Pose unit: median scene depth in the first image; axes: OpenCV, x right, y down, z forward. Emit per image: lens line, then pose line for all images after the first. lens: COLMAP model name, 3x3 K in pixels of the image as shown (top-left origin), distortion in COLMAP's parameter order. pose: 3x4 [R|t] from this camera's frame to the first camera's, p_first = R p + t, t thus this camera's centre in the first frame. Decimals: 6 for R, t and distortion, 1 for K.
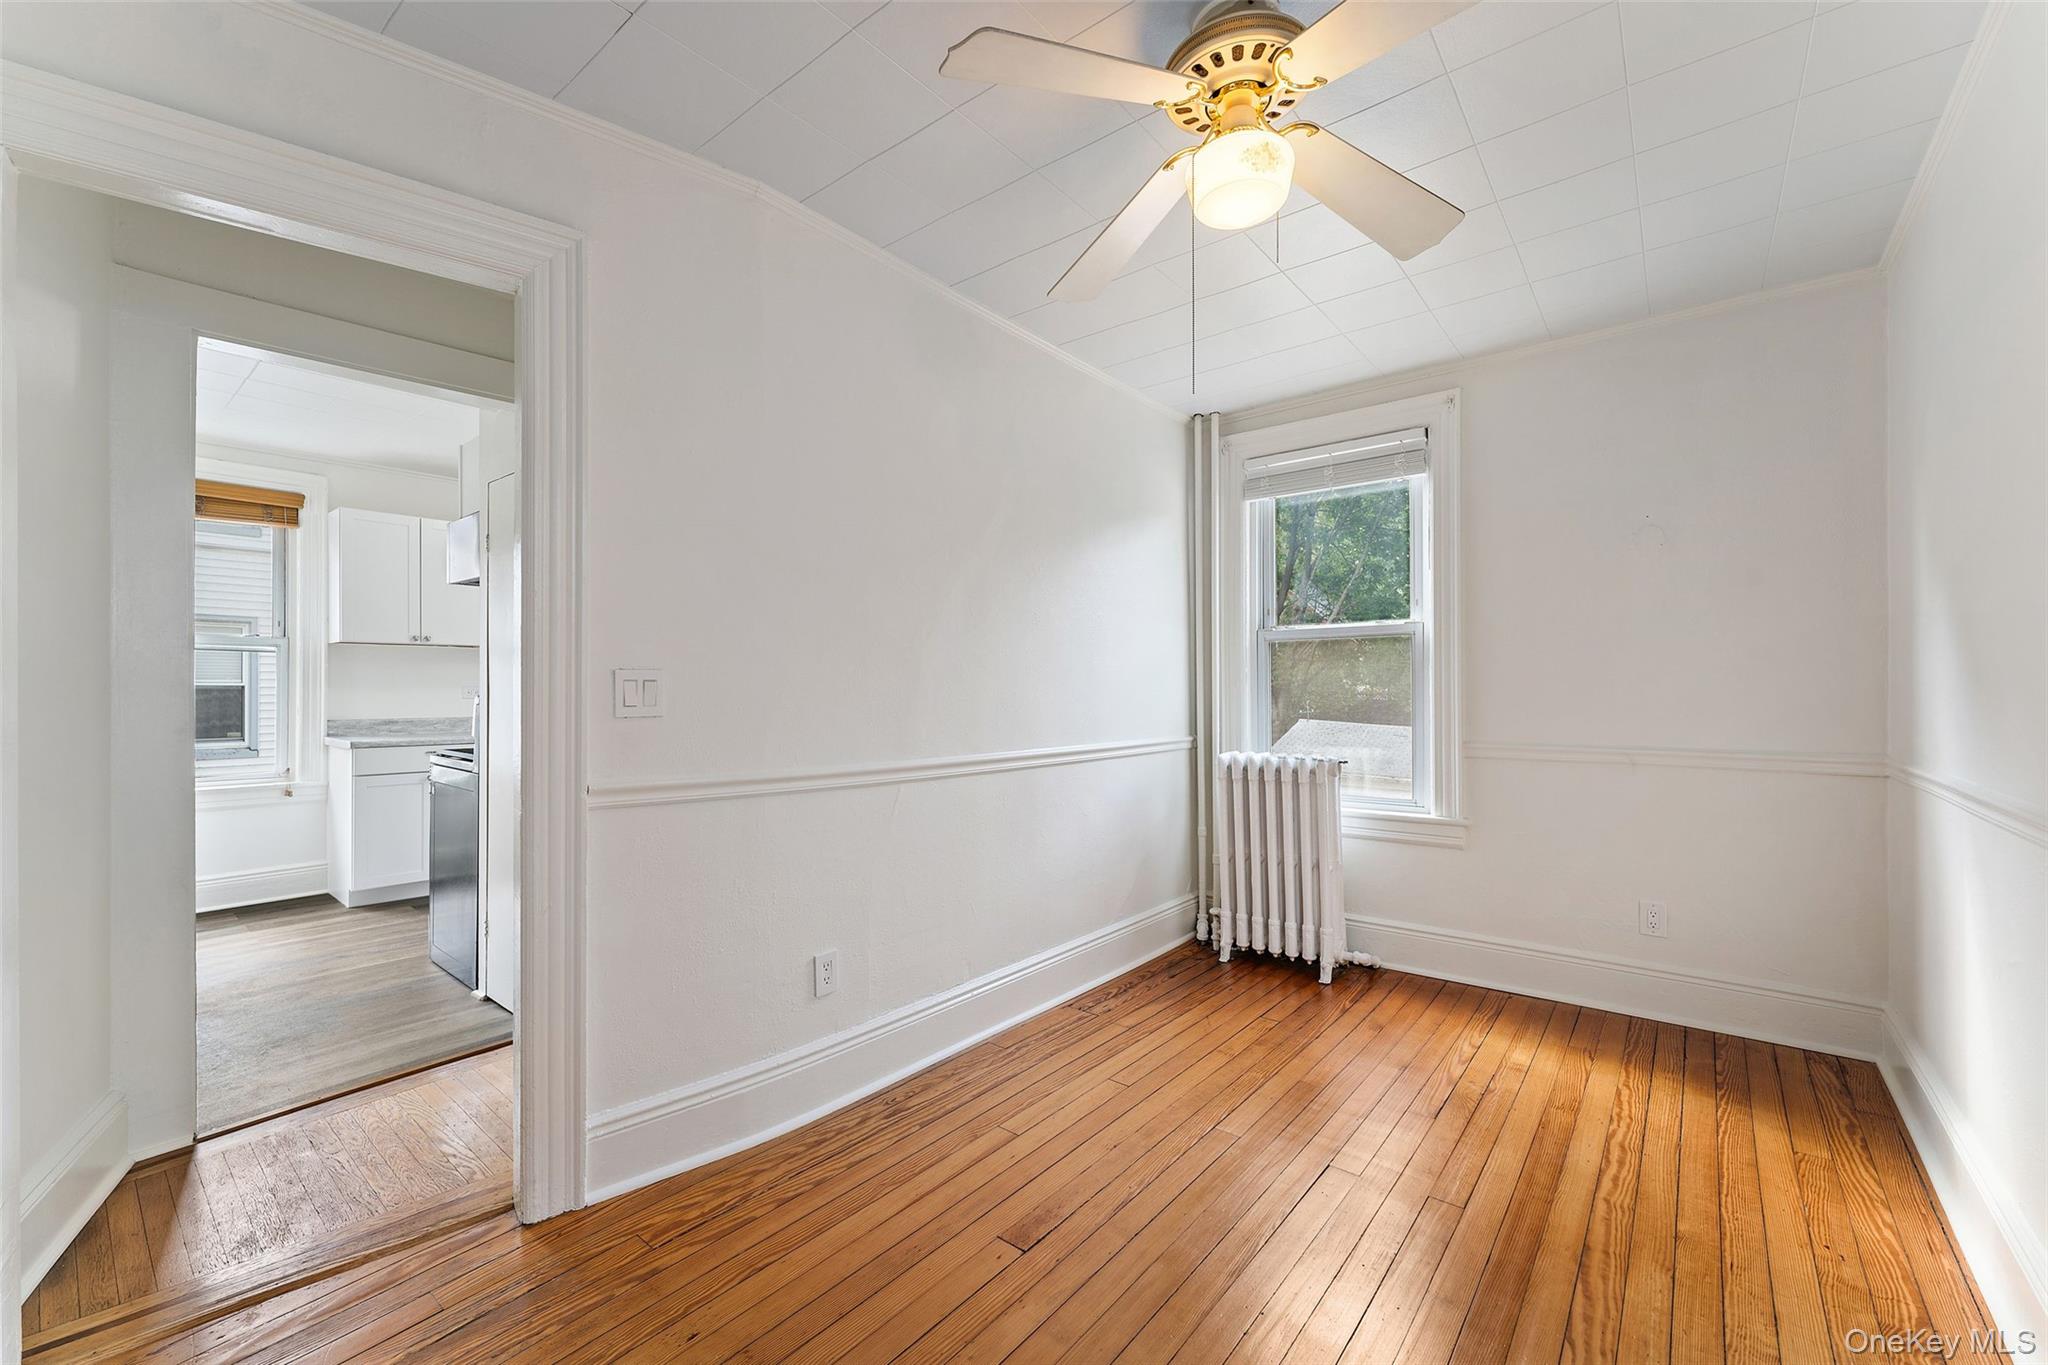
lens RADIAL K [[834.3, 0, 1024.1], [0, 834.3, 684.2], [0, 0, 1]] dist [0.000509, -0.000393]
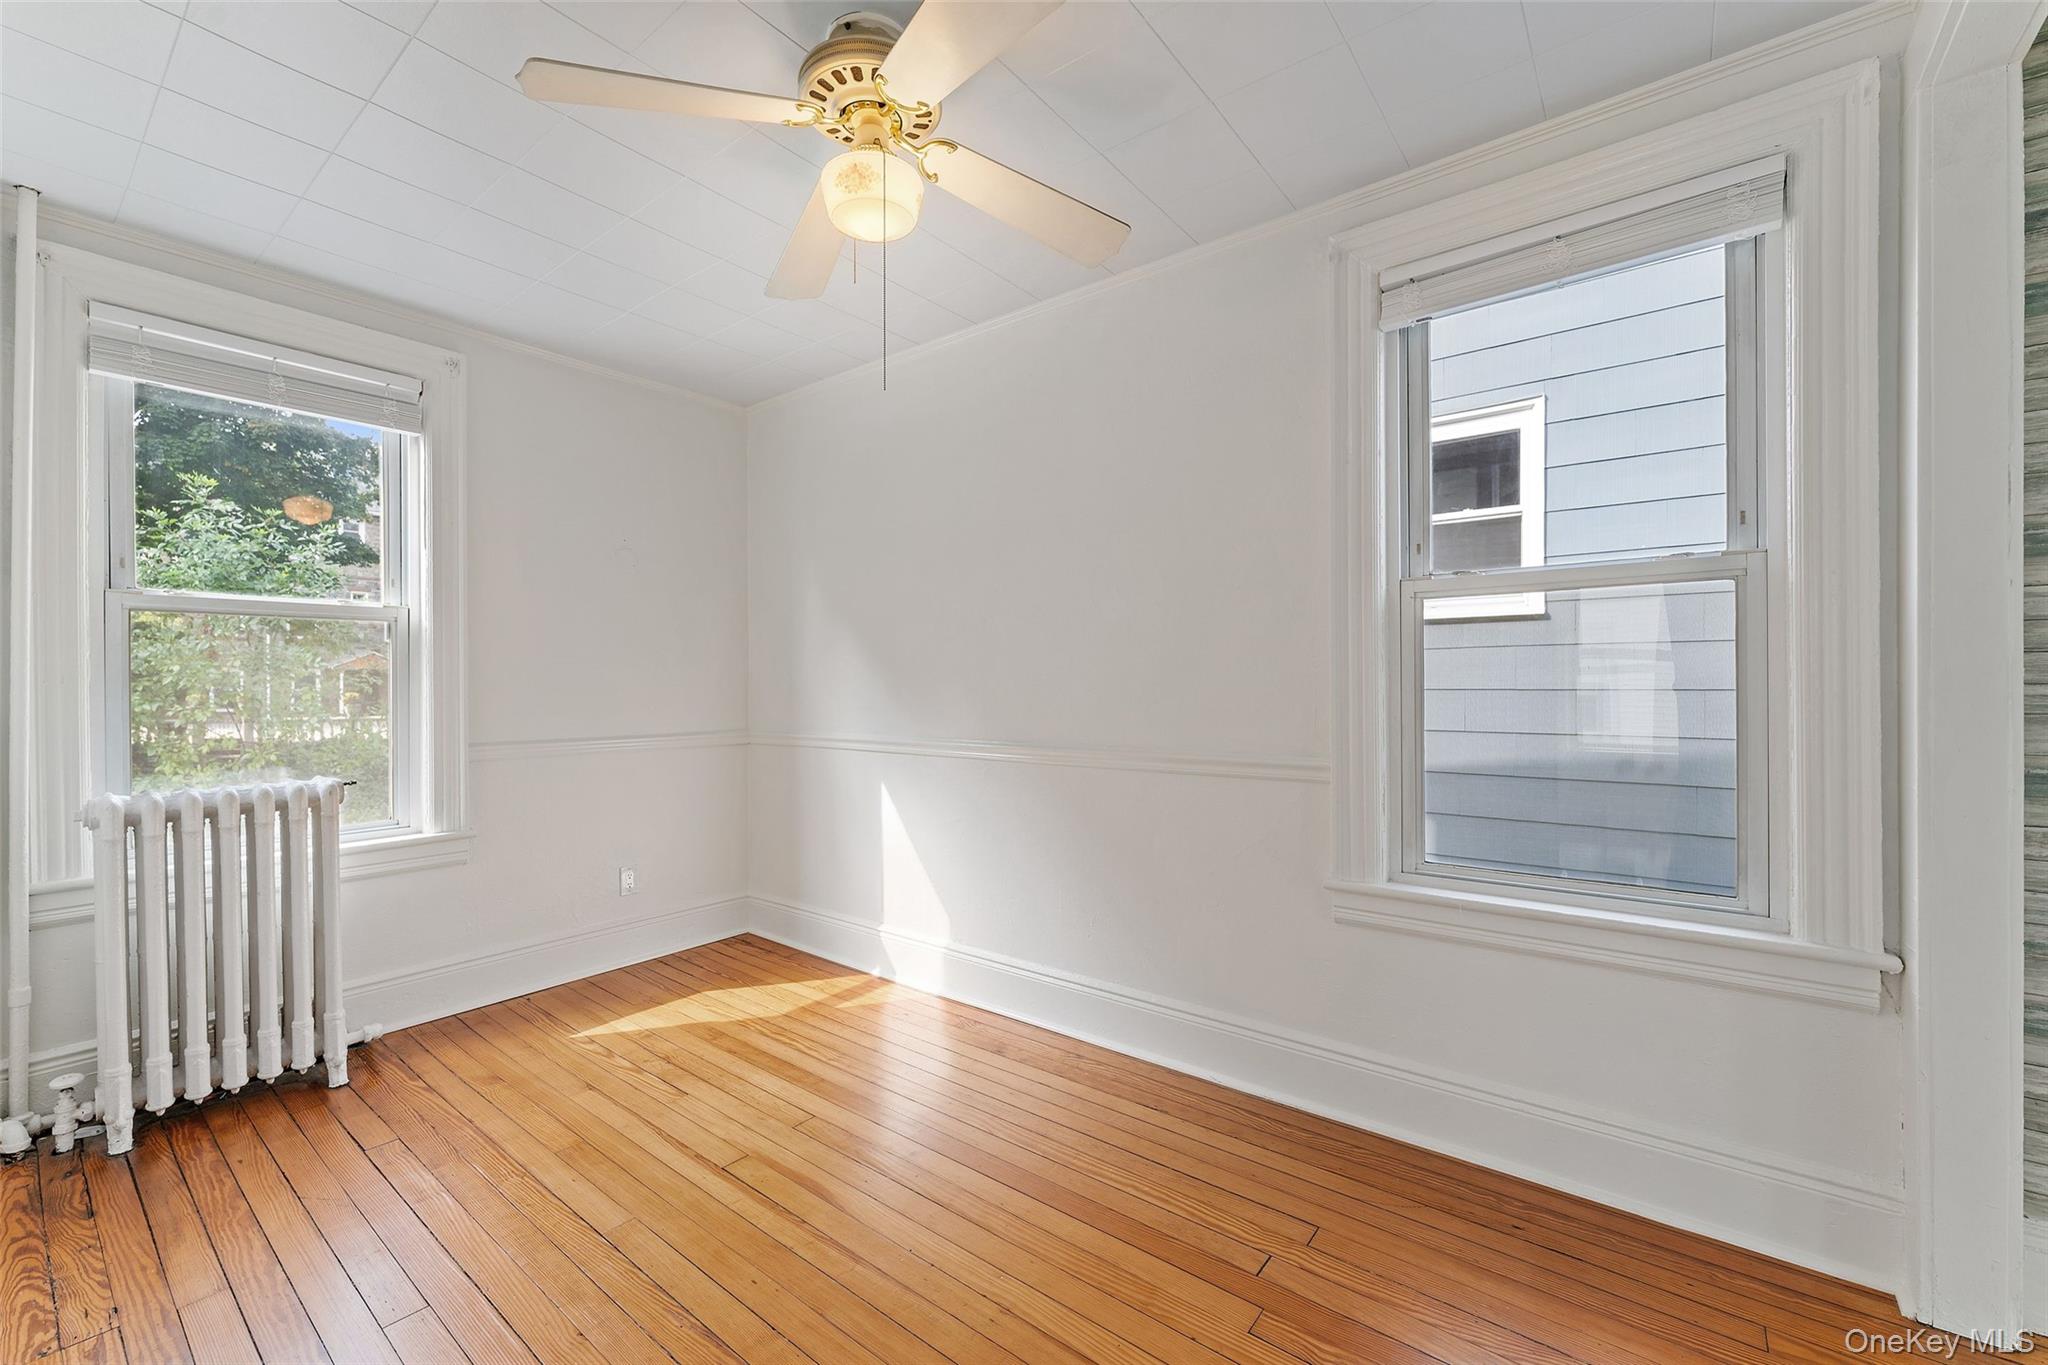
lens RADIAL K [[834.3, 0, 1020.7], [0, 834.3, 678.1], [0, 0, 1]] dist [0.000509, -0.000393]
pose [[-0.021318, 0.006643, 0.999751, -0.398773], [-0.006758, 0.999954, -0.006788, -0.001741], [-0.999750, -0.006901, -0.021272, 0.417487]]
